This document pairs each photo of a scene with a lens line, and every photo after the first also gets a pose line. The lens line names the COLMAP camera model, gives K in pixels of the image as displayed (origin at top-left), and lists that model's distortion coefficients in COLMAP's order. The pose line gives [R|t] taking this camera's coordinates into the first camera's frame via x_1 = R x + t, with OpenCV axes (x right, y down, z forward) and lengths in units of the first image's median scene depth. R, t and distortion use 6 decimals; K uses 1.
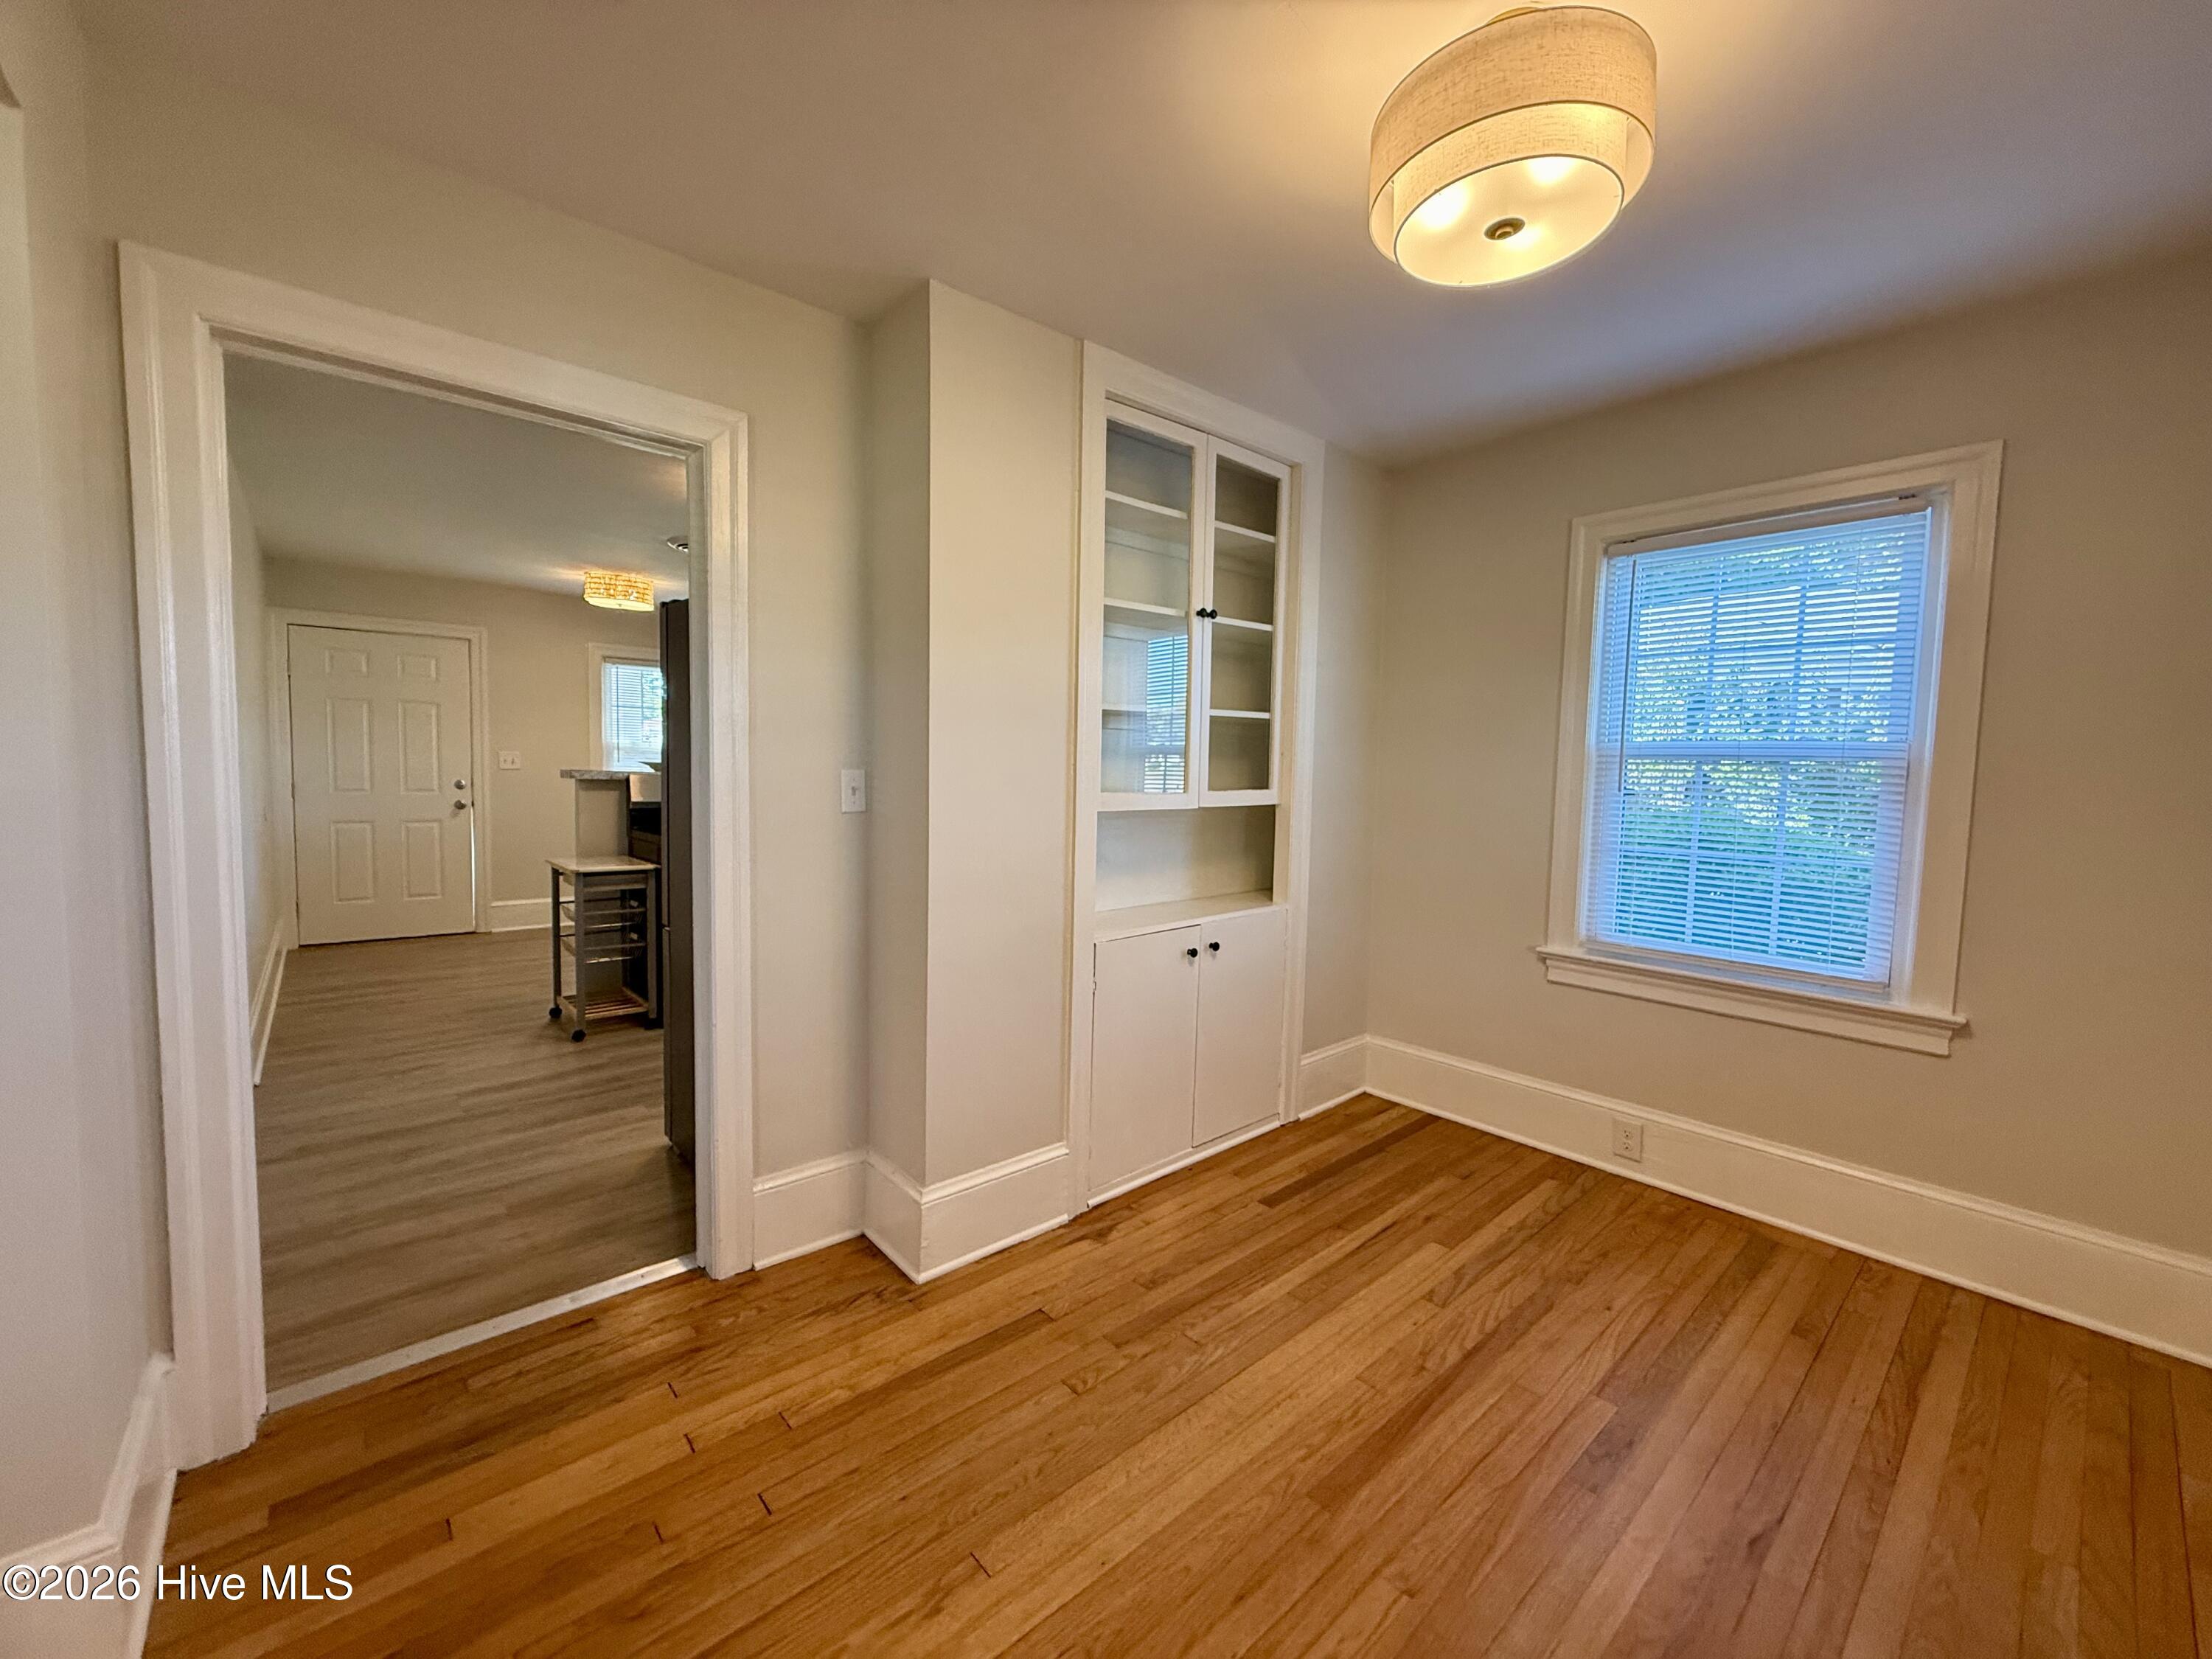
lens RADIAL K [[879.6, 0, 1099.1], [0, 879.6, 825.6], [0, 0, 1]] dist [-0.000236, 0.000442]
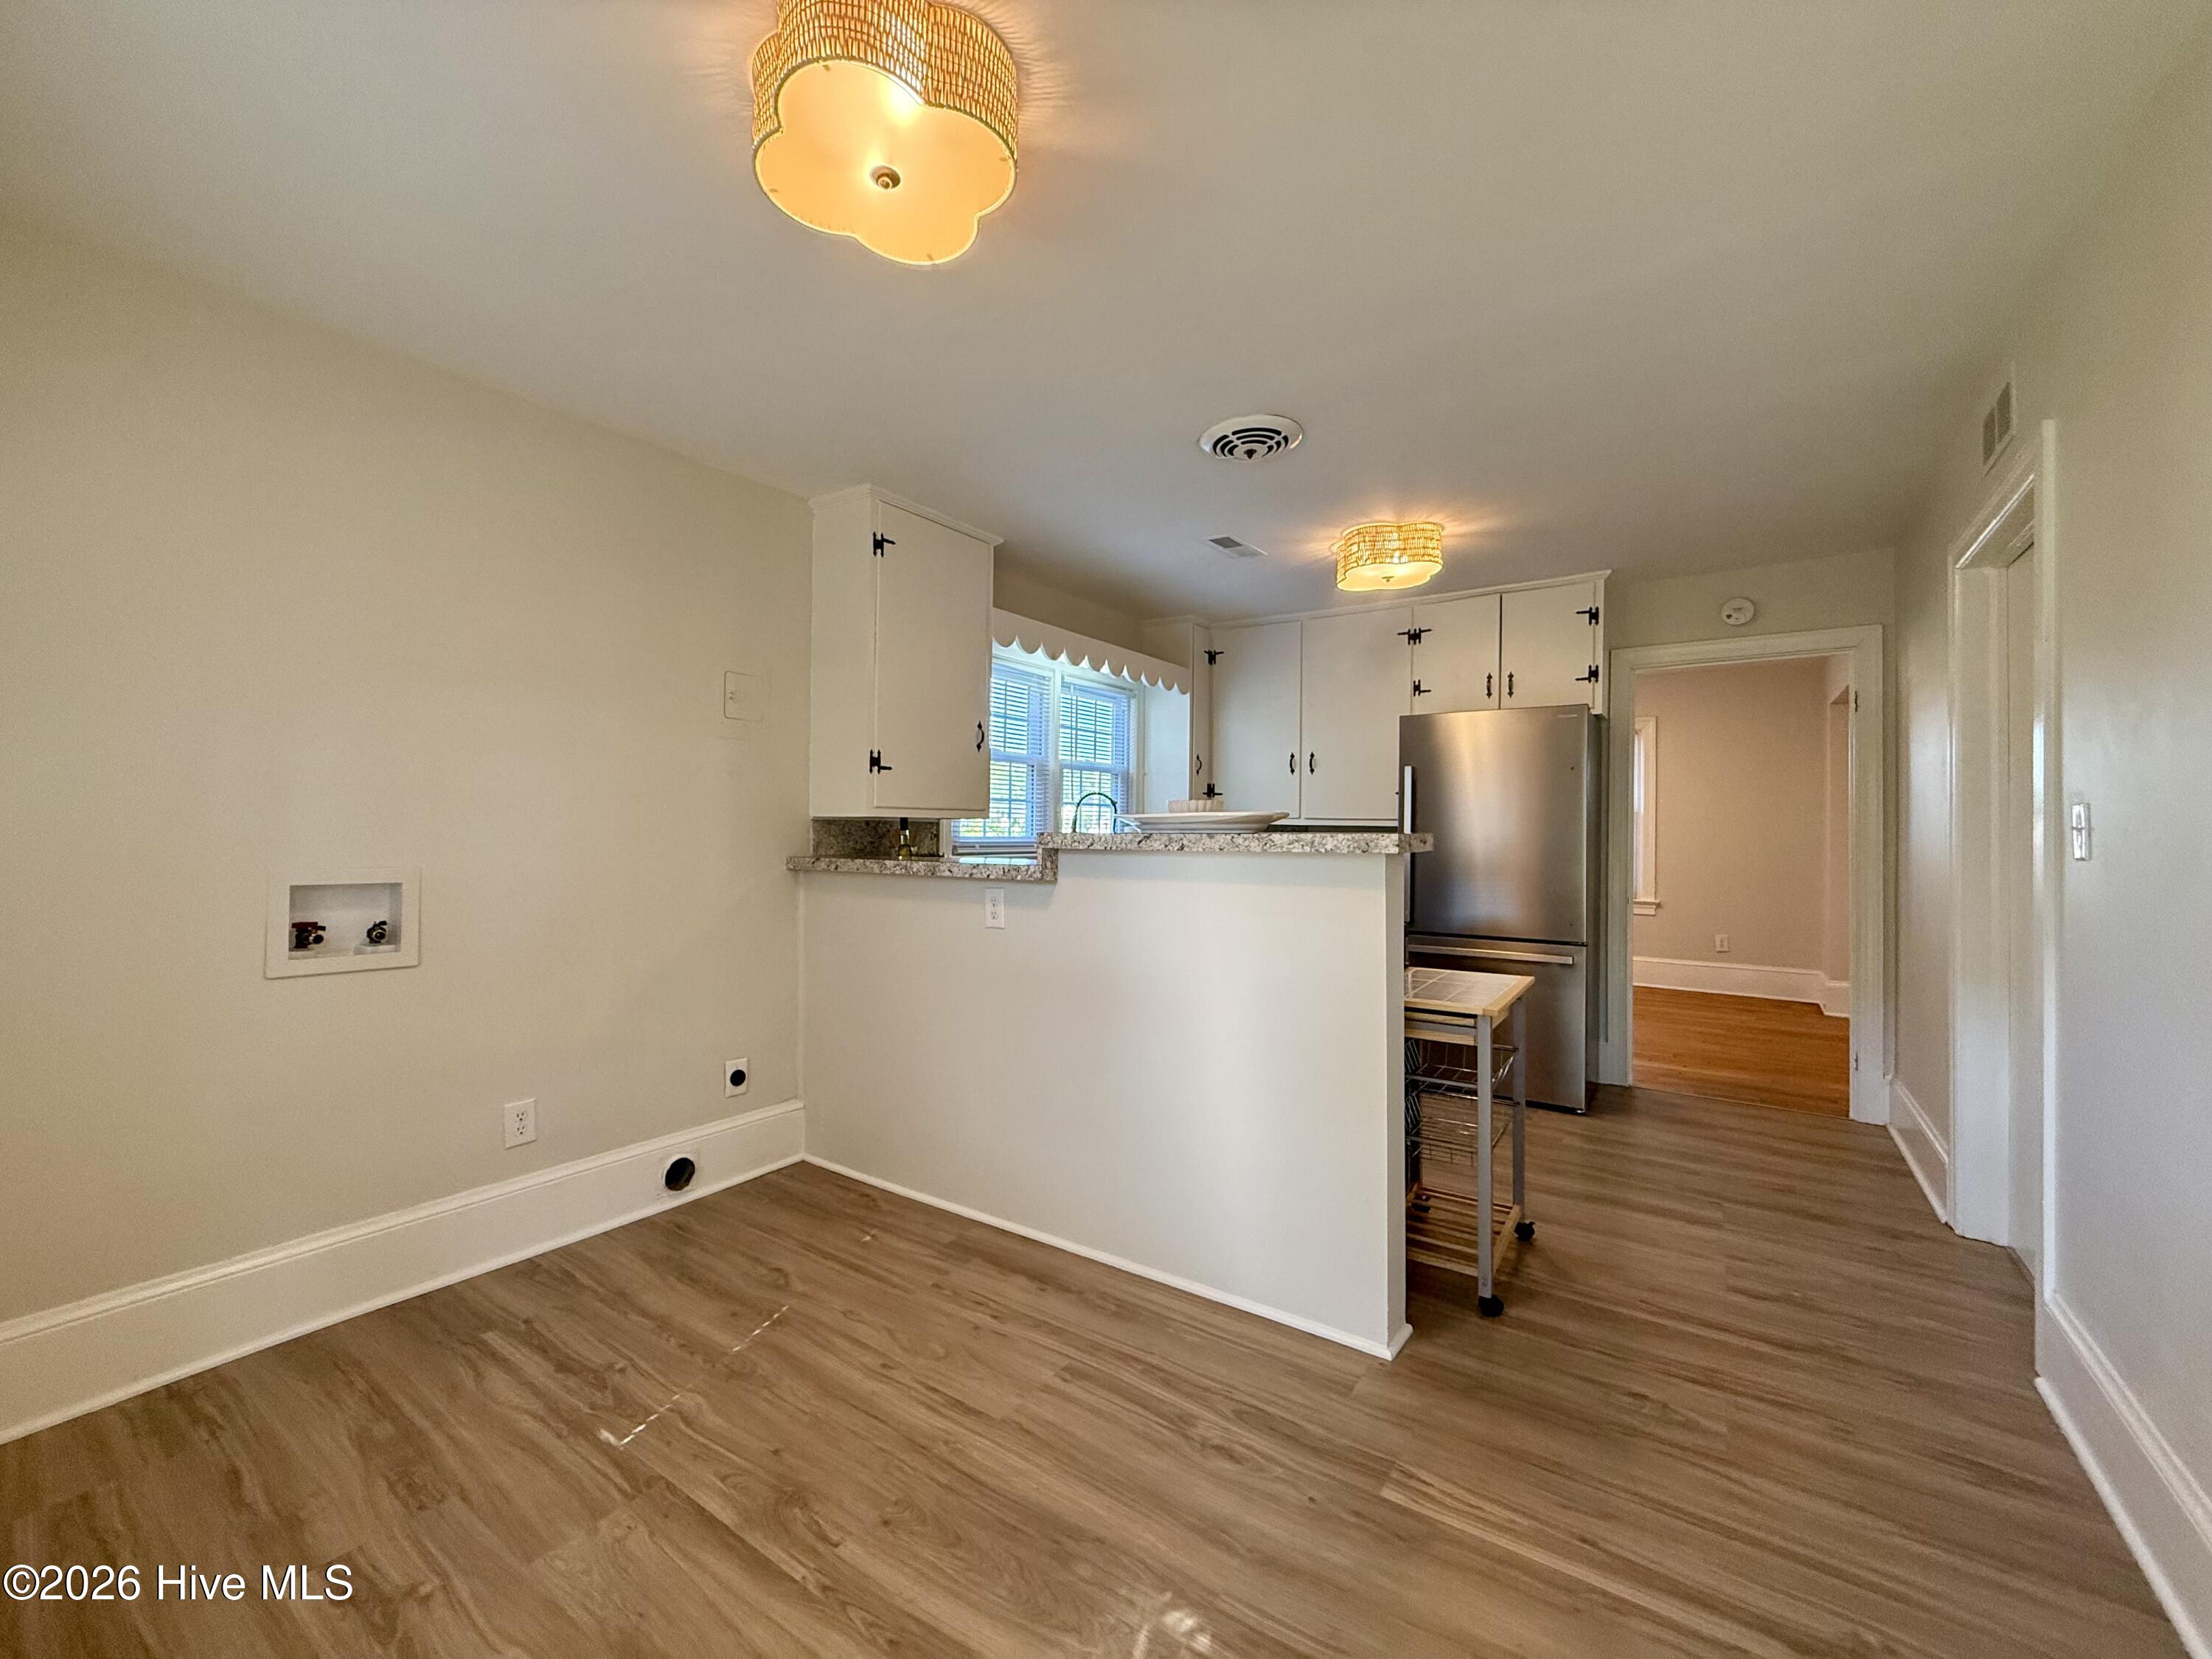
lens RADIAL K [[879.6, 0, 1105.3], [0, 879.6, 829.9], [0, 0, 1]] dist [-0.000236, 0.000442]
pose [[-0.237432, -0.007448, 0.971376, -2.509533], [0.072440, 0.997050, 0.025351, -0.217907], [-0.968699, 0.076386, -0.236192, 3.114906]]
